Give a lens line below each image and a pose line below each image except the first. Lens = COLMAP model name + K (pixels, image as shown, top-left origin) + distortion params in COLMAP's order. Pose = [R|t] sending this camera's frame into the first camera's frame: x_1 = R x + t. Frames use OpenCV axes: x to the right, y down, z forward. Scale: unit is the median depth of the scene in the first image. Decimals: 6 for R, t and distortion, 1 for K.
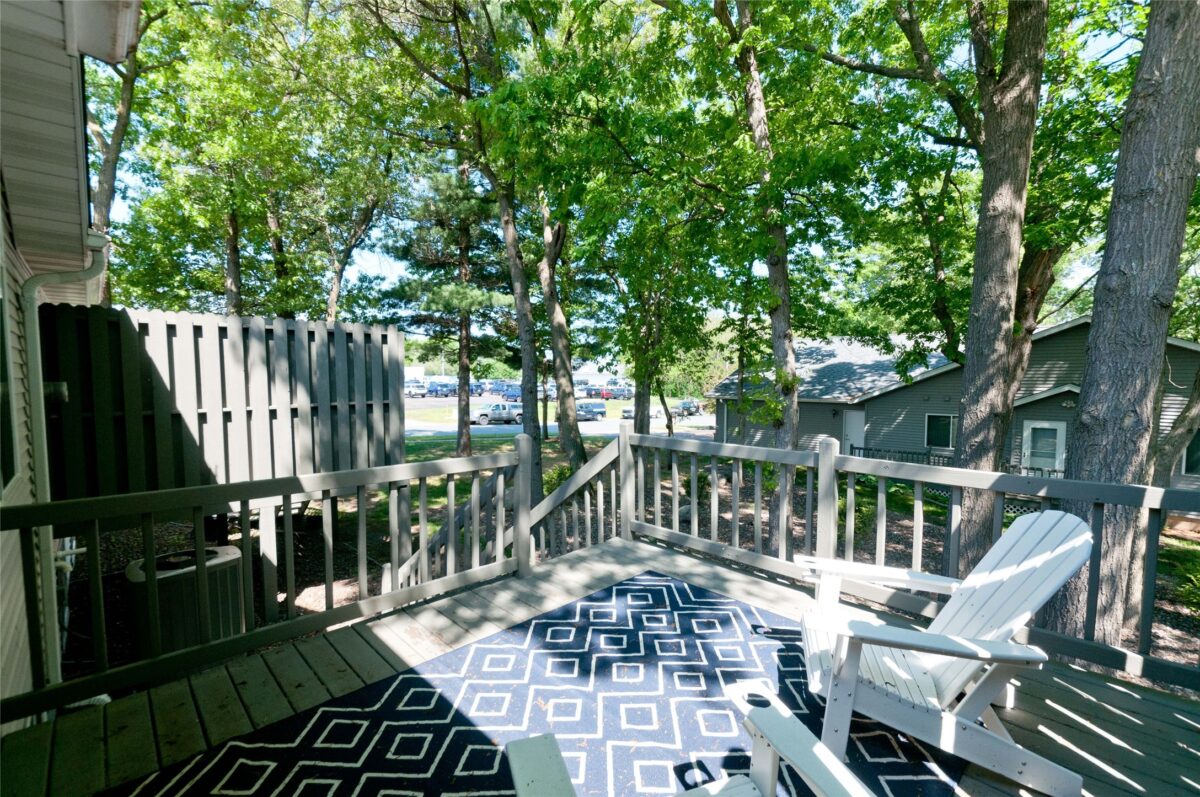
lens RADIAL K [[514.6, 0, 603.4], [0, 514.6, 409.3], [0, 0, 1]] dist [0.013283, -0.006842]
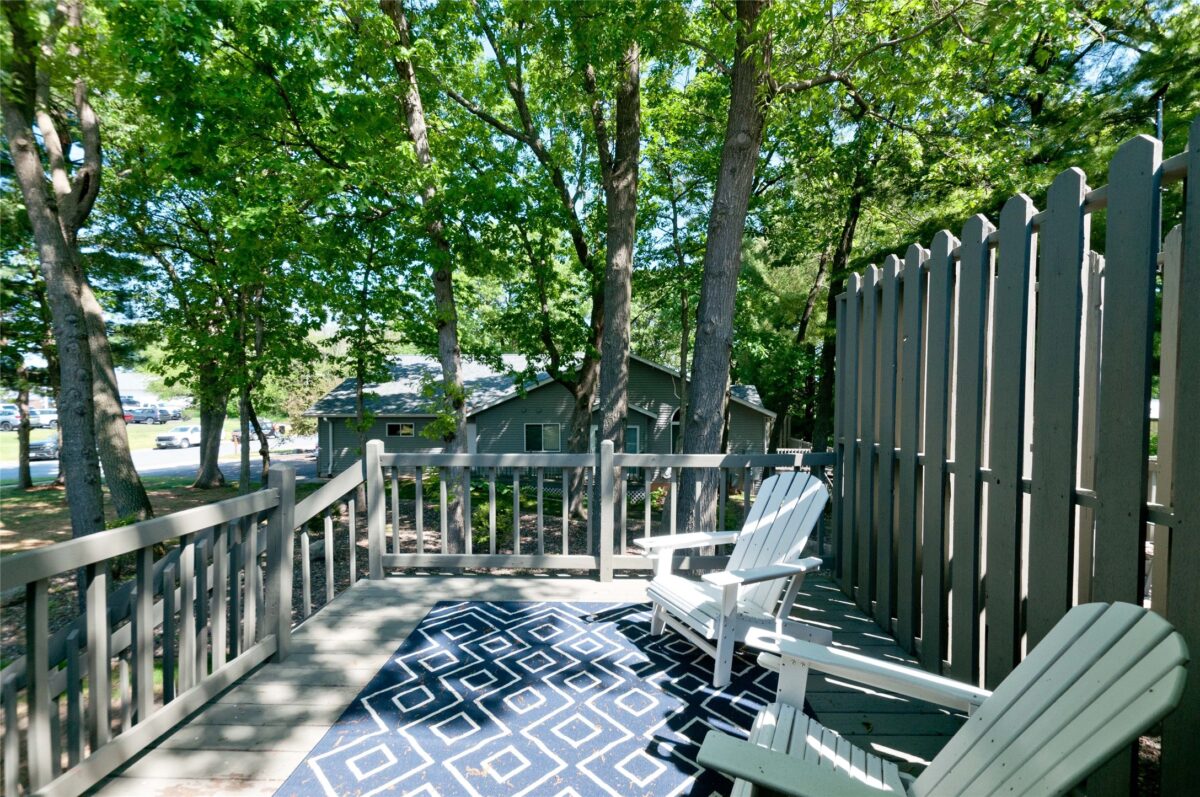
lens RADIAL K [[514.6, 0, 603.4], [0, 514.6, 409.3], [0, 0, 1]] dist [0.013283, -0.006842]
pose [[0.719419, -0.023518, 0.694178, -0.228604], [0.045350, 0.998885, -0.013158, 0.000604], [-0.693094, 0.040947, 0.719683, 0.095826]]
